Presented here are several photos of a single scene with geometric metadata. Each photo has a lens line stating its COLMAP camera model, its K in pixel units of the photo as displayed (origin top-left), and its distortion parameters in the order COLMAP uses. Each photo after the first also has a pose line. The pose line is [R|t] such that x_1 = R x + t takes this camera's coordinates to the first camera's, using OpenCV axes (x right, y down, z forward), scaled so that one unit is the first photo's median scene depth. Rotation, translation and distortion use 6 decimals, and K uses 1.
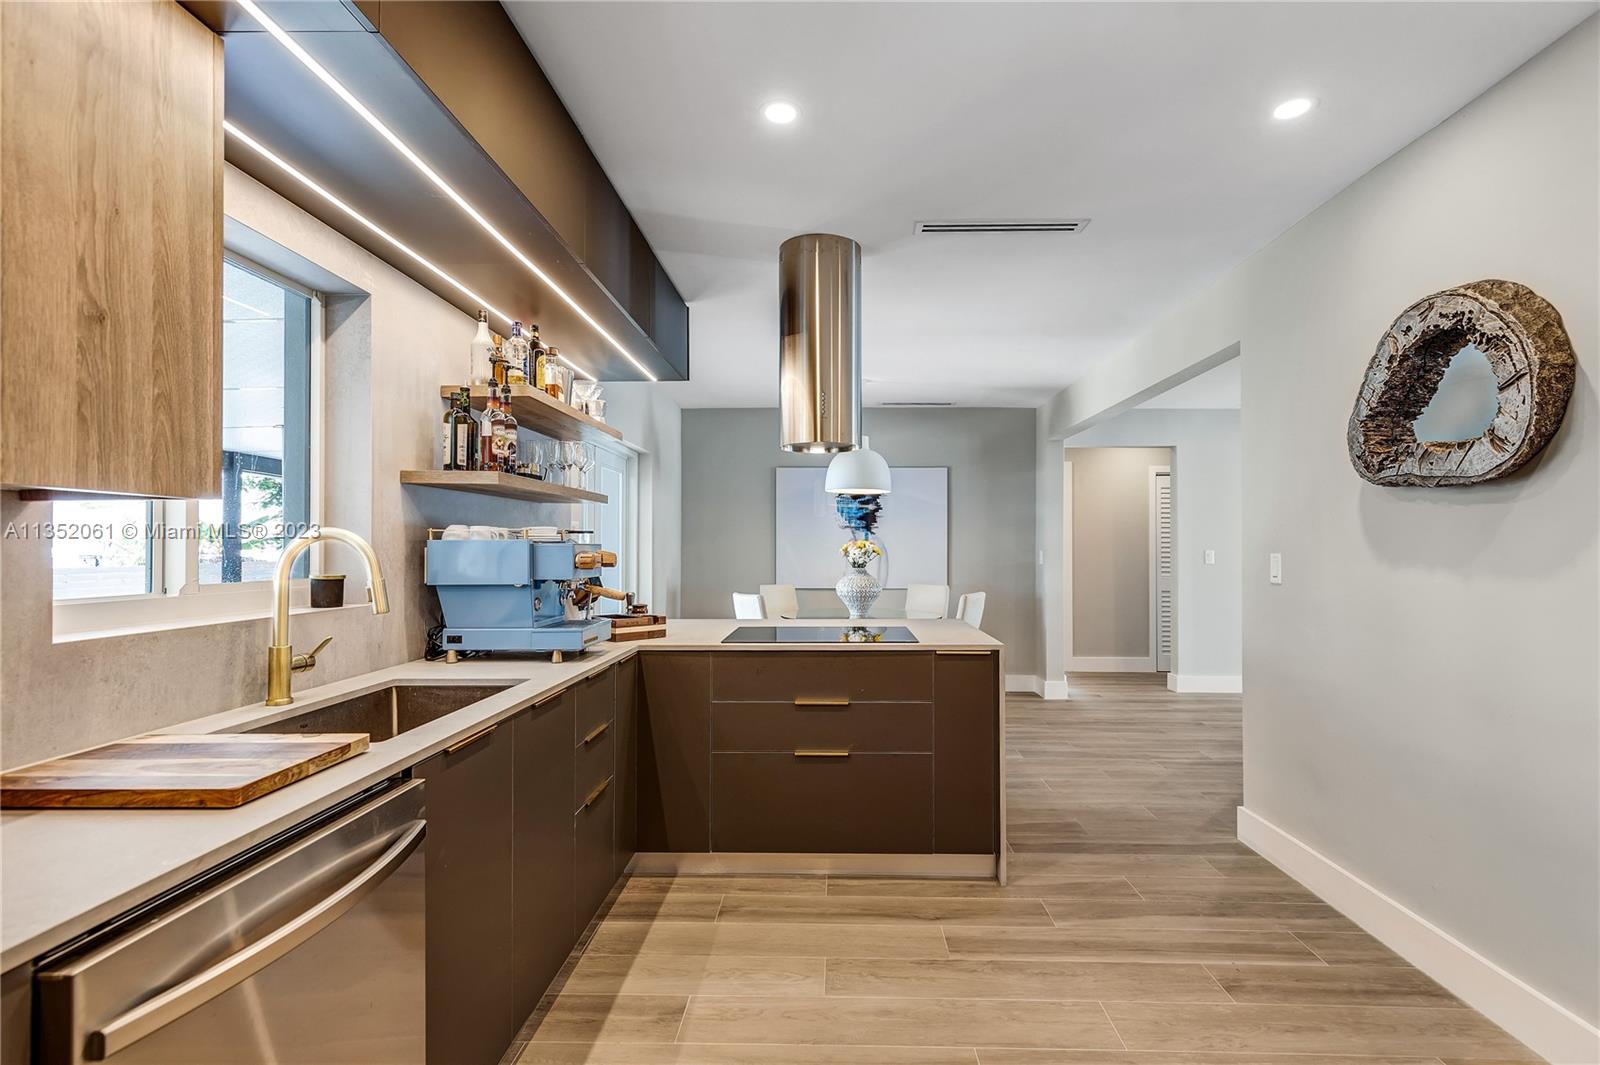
lens RADIAL K [[737.1, 0, 858.3], [0, 737.1, 539.9], [0, 0, 1]] dist [0.000264, 0.001254]
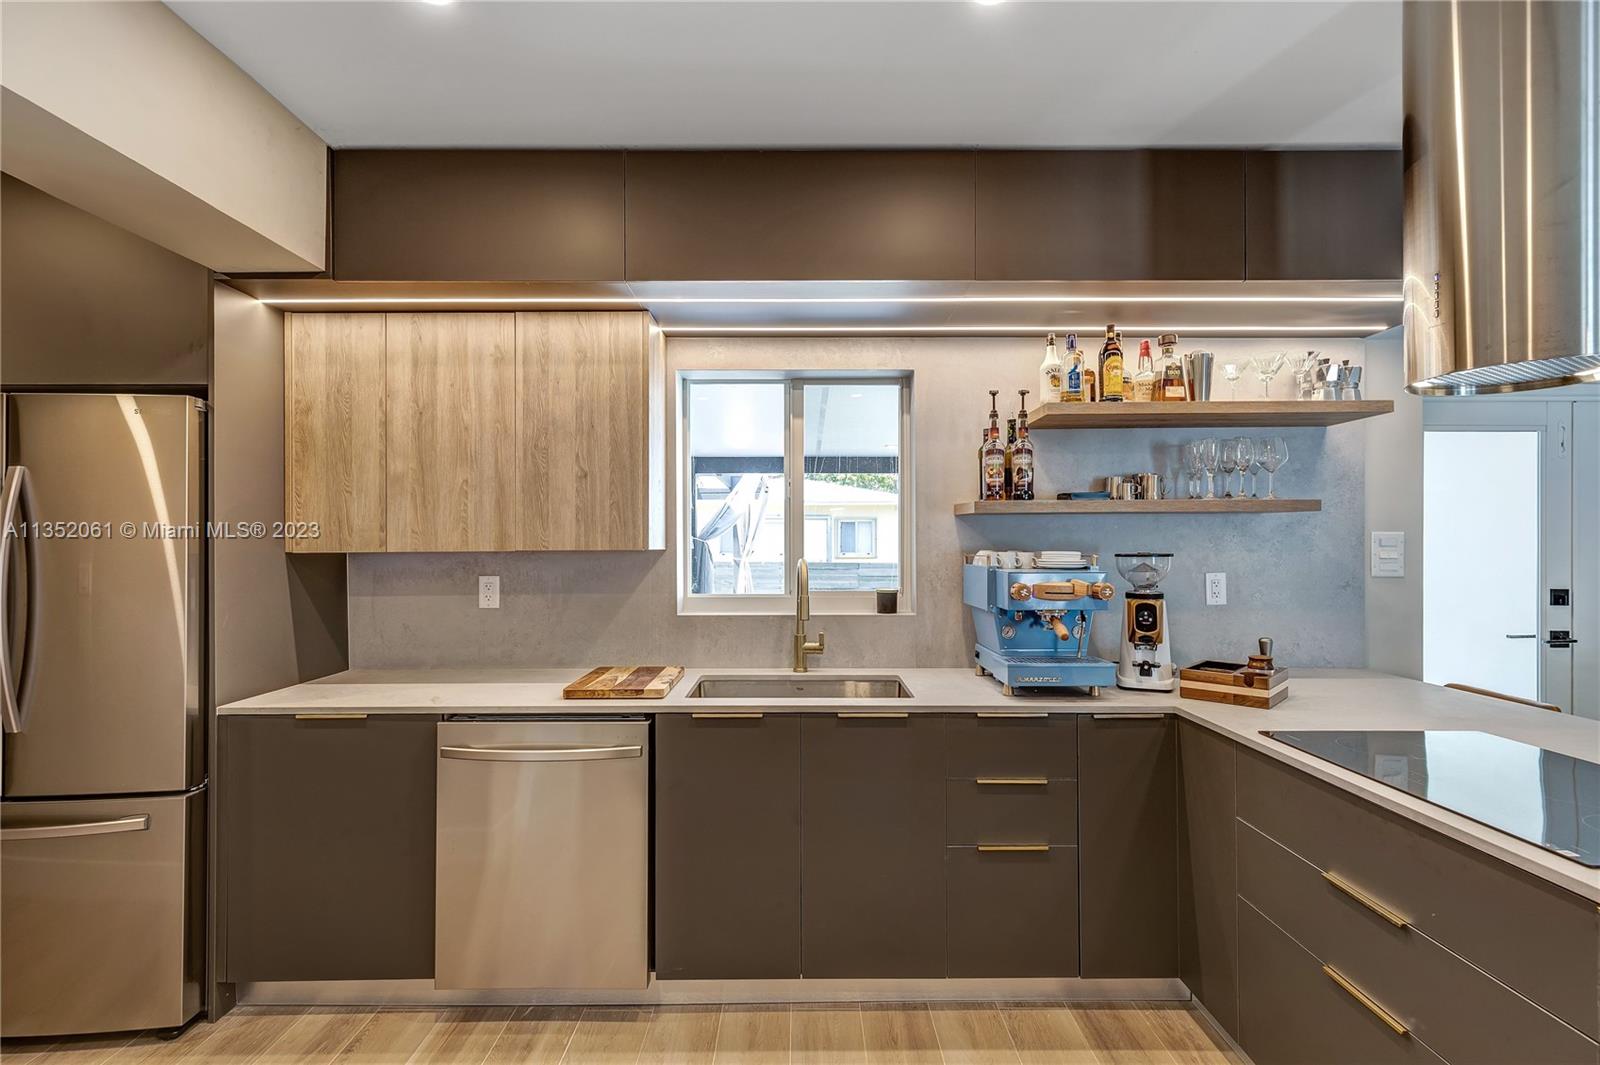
lens RADIAL K [[737.1, 0, 794.0], [0, 737.1, 542.4], [0, 0, 1]] dist [0.000264, 0.001254]
pose [[-0.022248, 0.000628, -0.999752, 0.578929], [0.012546, 0.999921, 0.000349, -0.037584], [0.999674, -0.012535, -0.022254, 0.772846]]
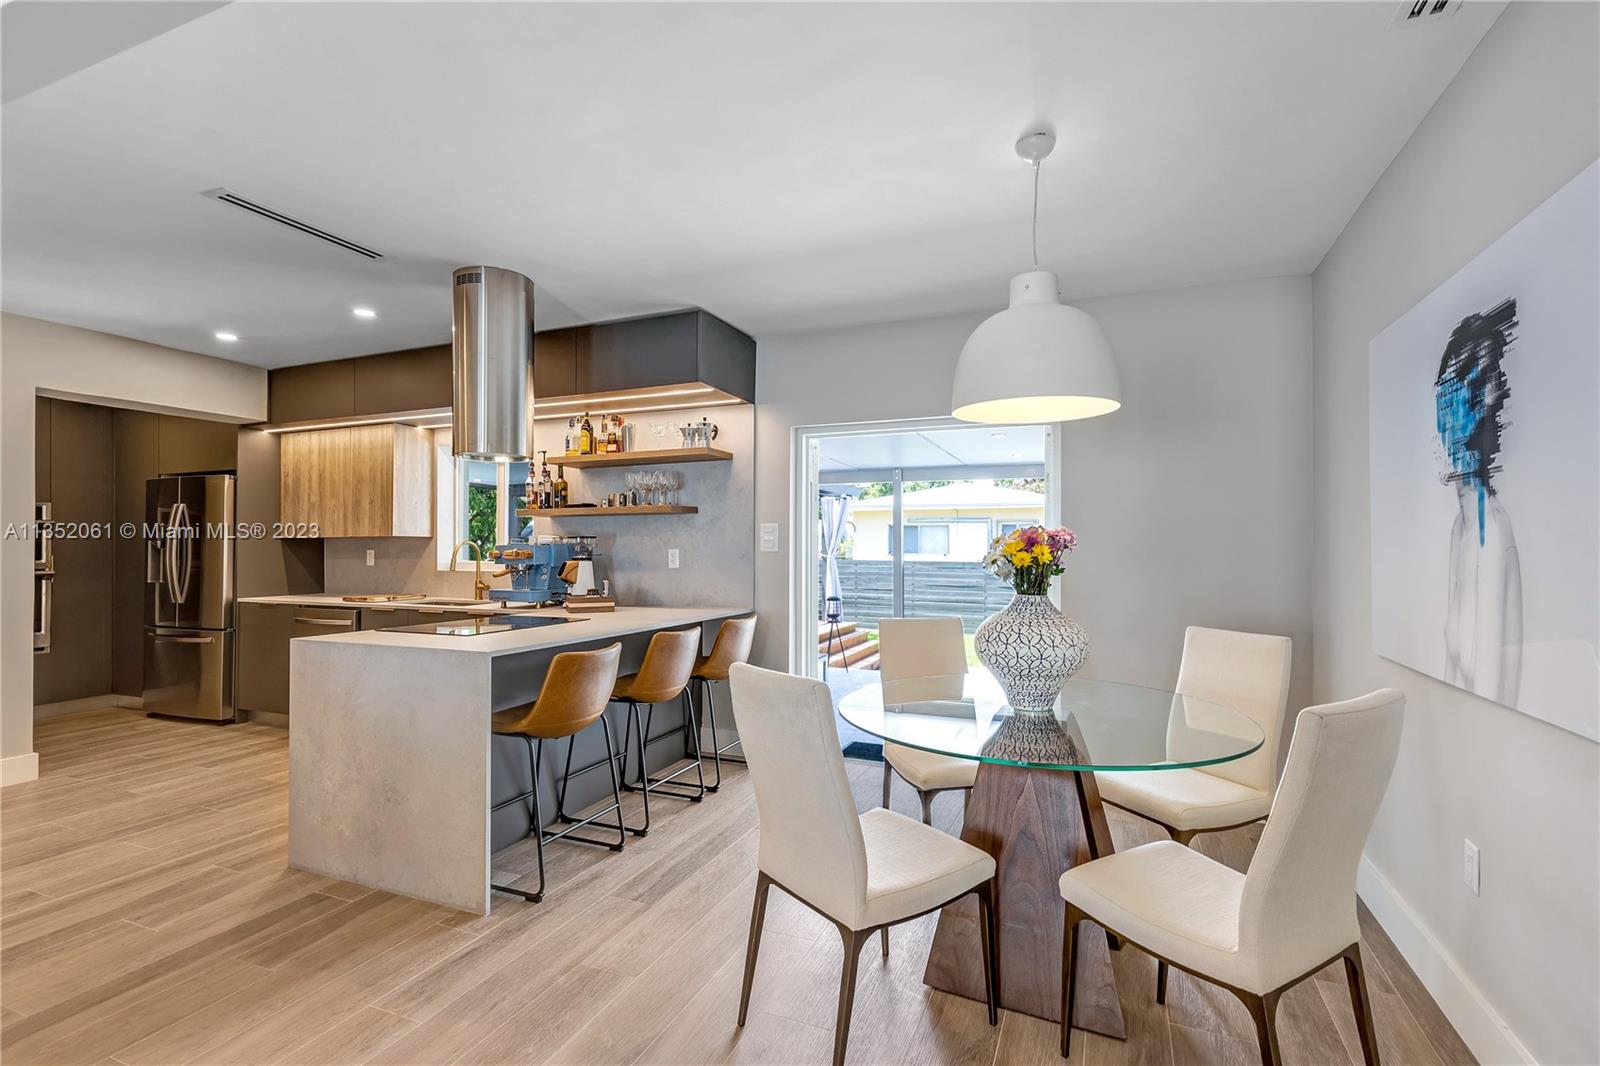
lens RADIAL K [[737.1, 0, 805.8], [0, 737.1, 541.5], [0, 0, 1]] dist [0.000264, 0.001254]
pose [[-0.401341, -0.006823, -0.915903, 1.064715], [0.010614, 0.999870, -0.012100, 0.027910], [0.915867, -0.014578, -0.401216, 2.567586]]
